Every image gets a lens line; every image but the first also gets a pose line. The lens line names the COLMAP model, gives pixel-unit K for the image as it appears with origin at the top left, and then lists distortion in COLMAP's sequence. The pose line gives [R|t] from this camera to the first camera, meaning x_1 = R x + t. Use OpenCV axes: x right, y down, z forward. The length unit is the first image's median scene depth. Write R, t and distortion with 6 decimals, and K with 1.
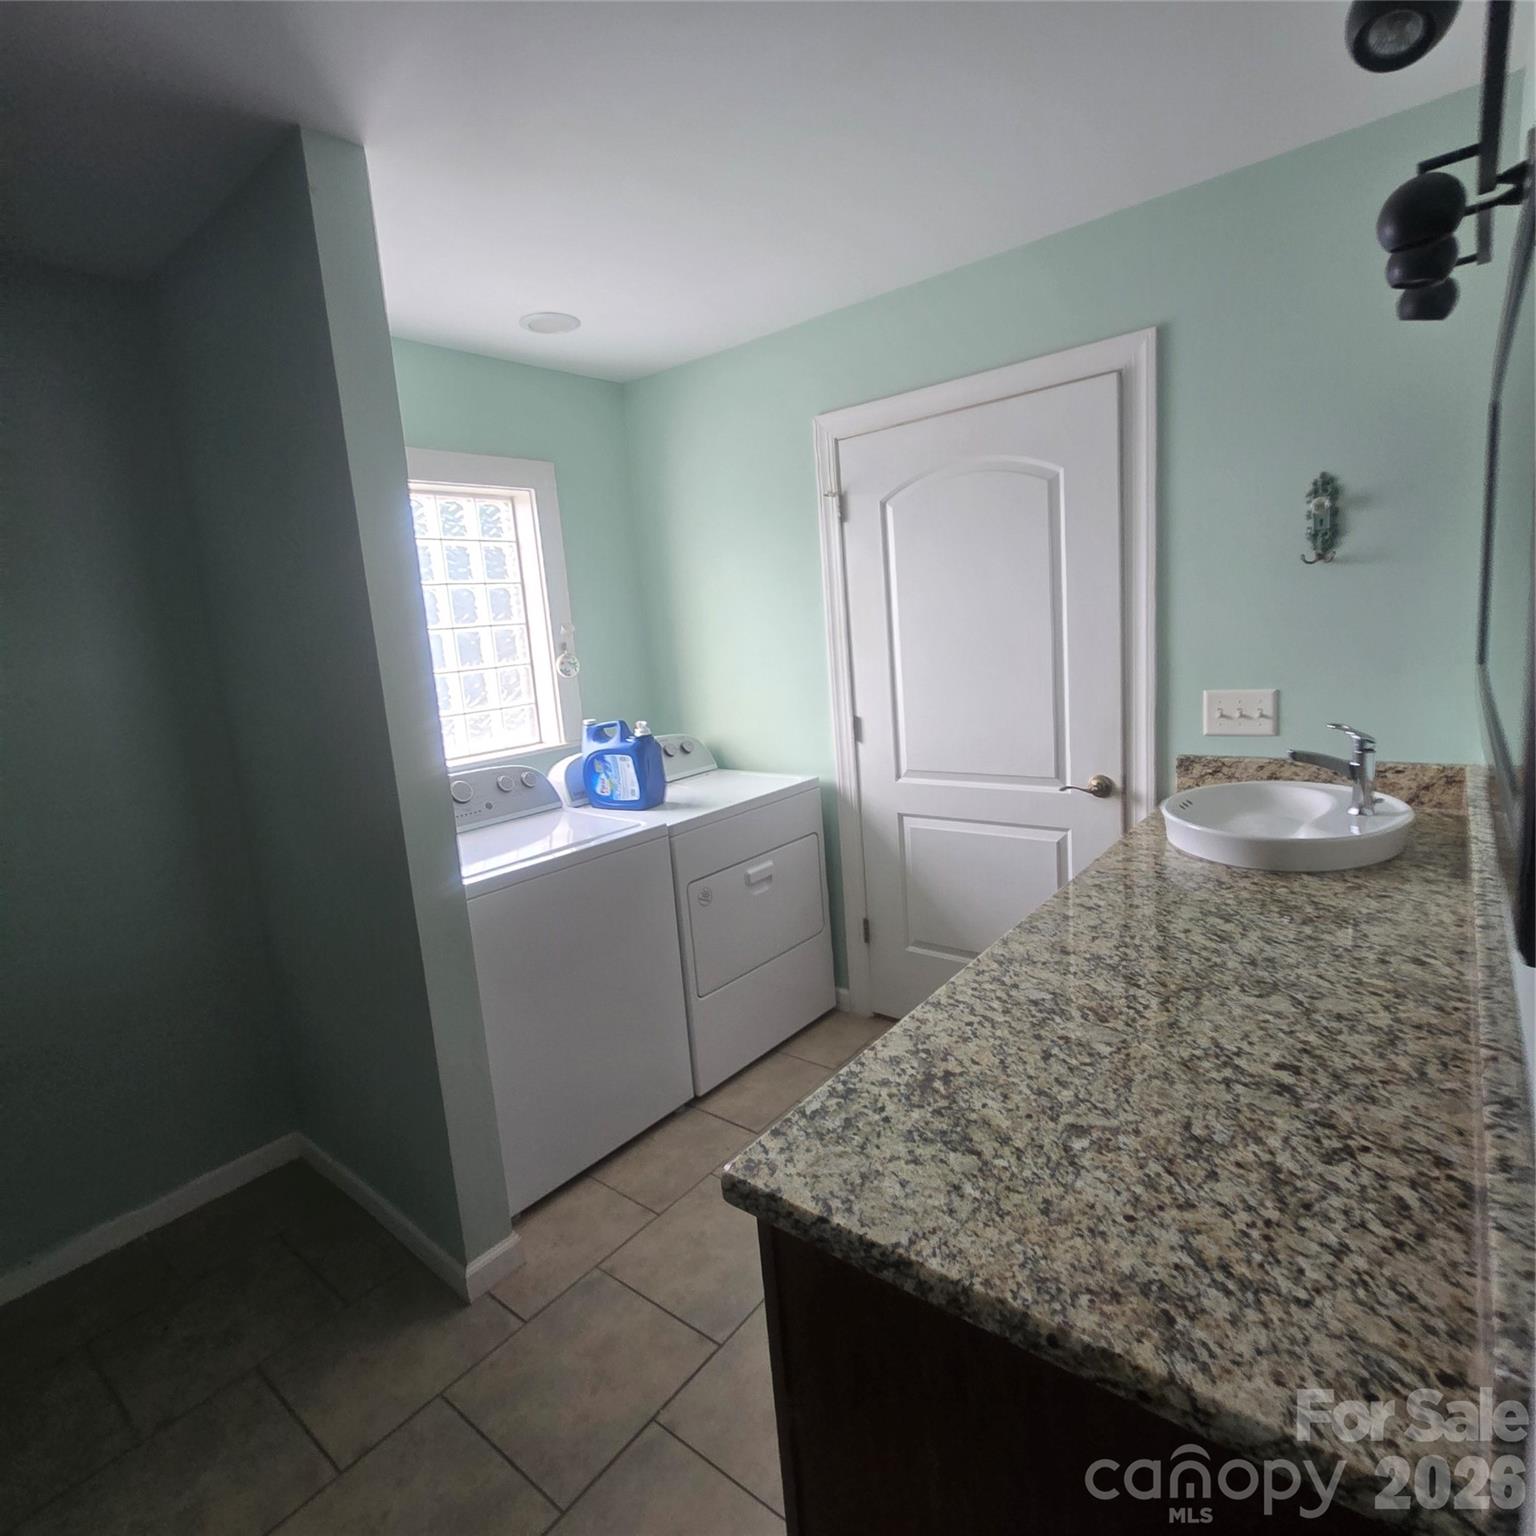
lens RADIAL K [[844.2, 0, 776.9], [0, 844.2, 758.6], [0, 0, 1]] dist [0.000339, 0.000551]
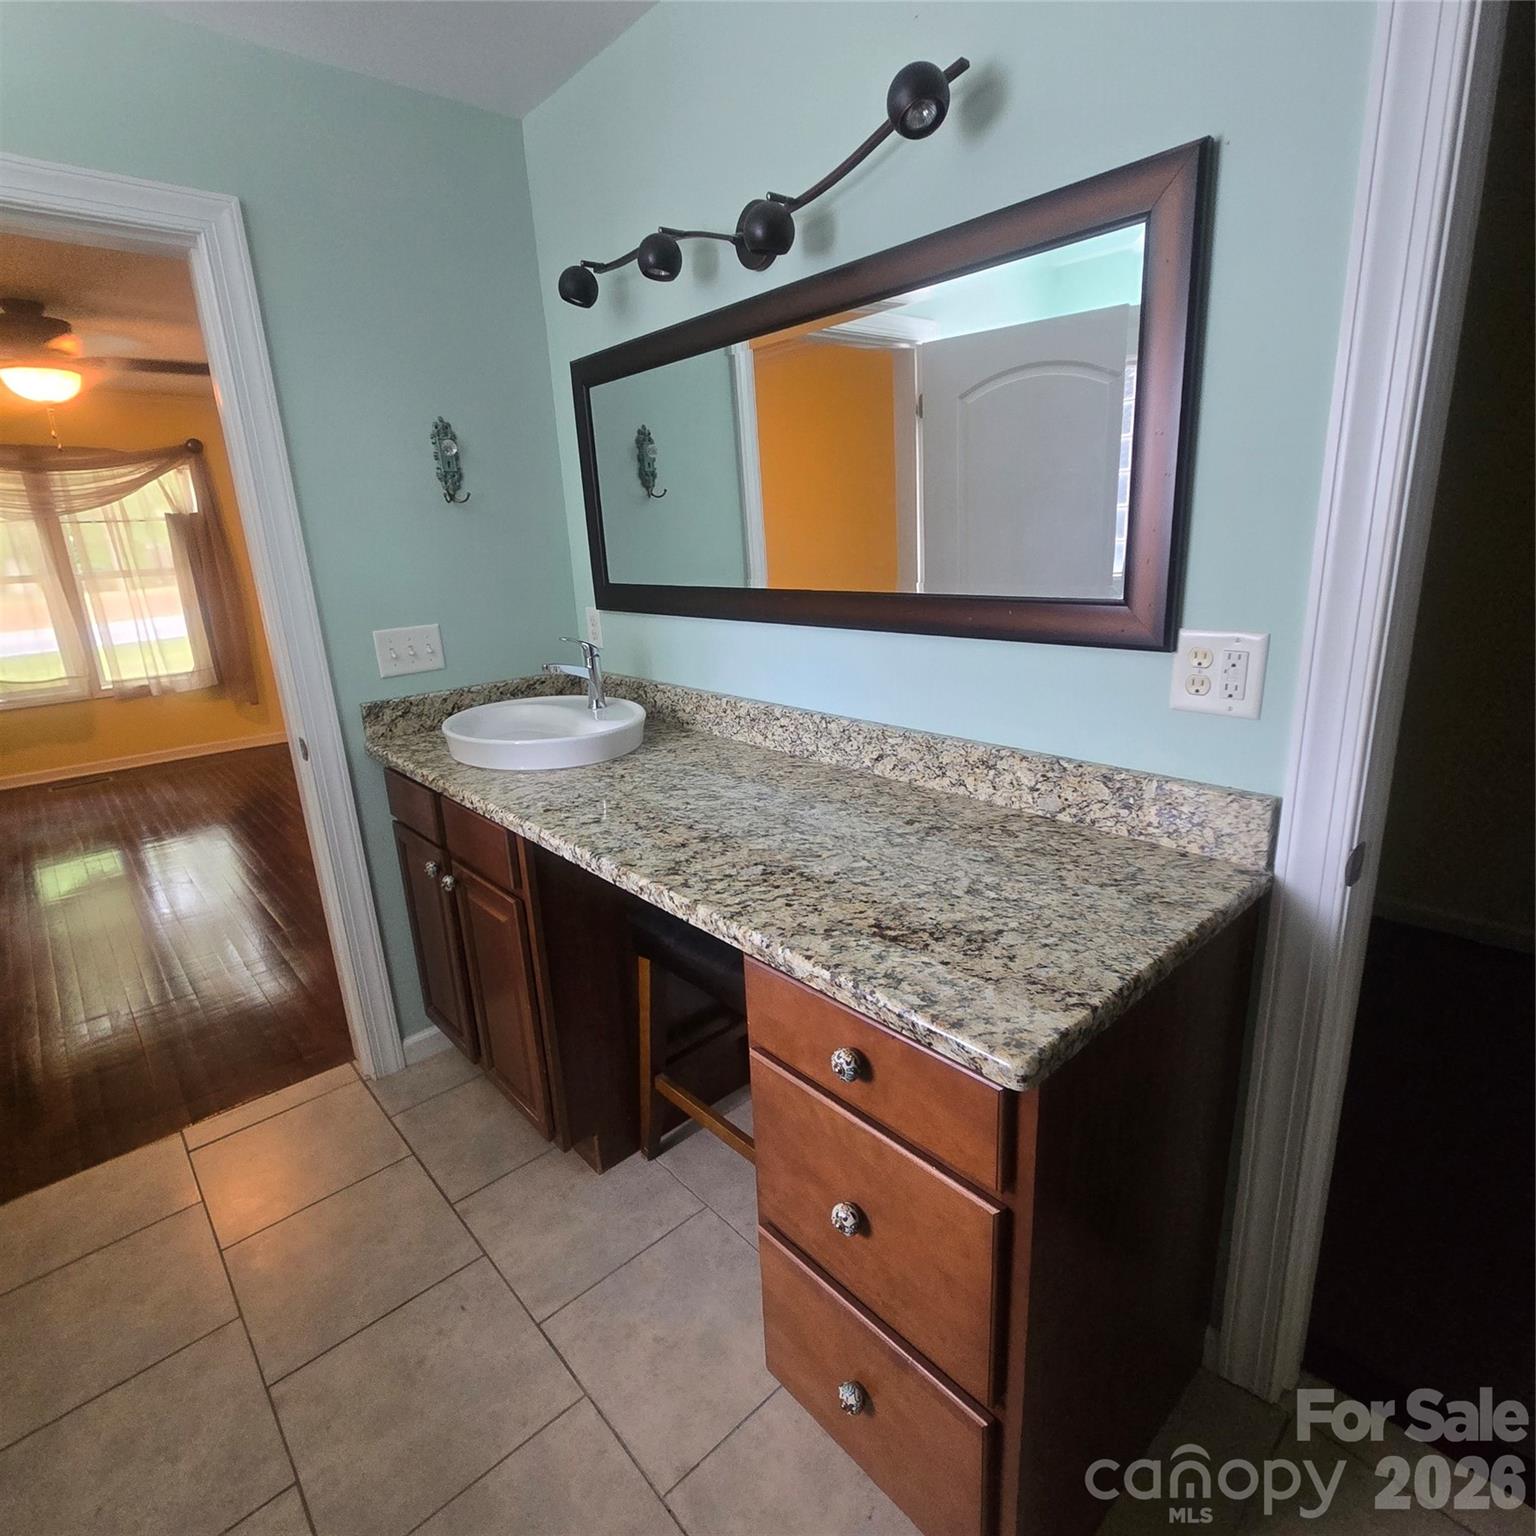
lens RADIAL K [[844.2, 0, 770.6], [0, 844.2, 758.7], [0, 0, 1]] dist [0.000339, 0.000551]
pose [[0.173758, -0.194207, 0.965449, -0.570191], [0.192746, 0.968108, 0.160052, -0.013379], [-0.965742, 0.158276, 0.205649, 0.636524]]
